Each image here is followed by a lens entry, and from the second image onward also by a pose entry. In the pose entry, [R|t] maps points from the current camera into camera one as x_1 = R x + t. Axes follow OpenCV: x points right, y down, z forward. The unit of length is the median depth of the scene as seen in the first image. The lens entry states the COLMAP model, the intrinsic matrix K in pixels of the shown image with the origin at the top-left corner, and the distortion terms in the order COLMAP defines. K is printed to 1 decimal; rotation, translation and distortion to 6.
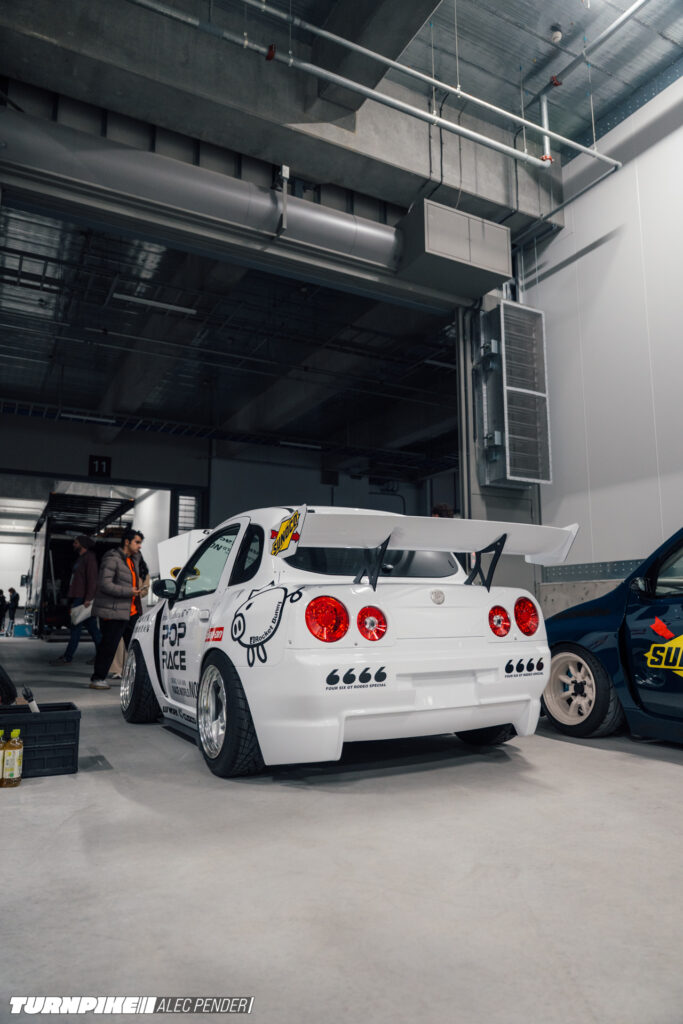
lens RADIAL K [[687.2, 0, 339.1], [0, 687.2, 511.5], [0, 0, 1]] dist [-0.022091, 0.000605]
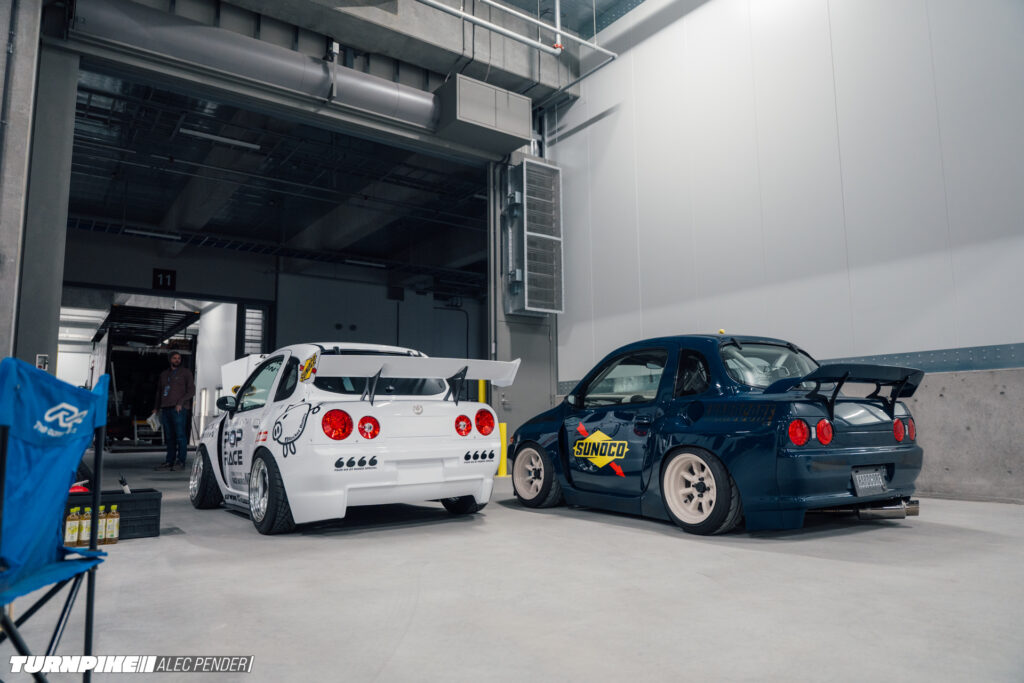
lens RADIAL K [[687.2, 0, 514.8], [0, 687.2, 340.0], [0, 0, 1]] dist [-0.022091, 0.000605]
pose [[0.989952, 0.007181, 0.141221, 0.059500], [-0.011250, 0.999544, 0.028037, -0.028817], [-0.140955, -0.029344, 0.989581, -0.204839]]
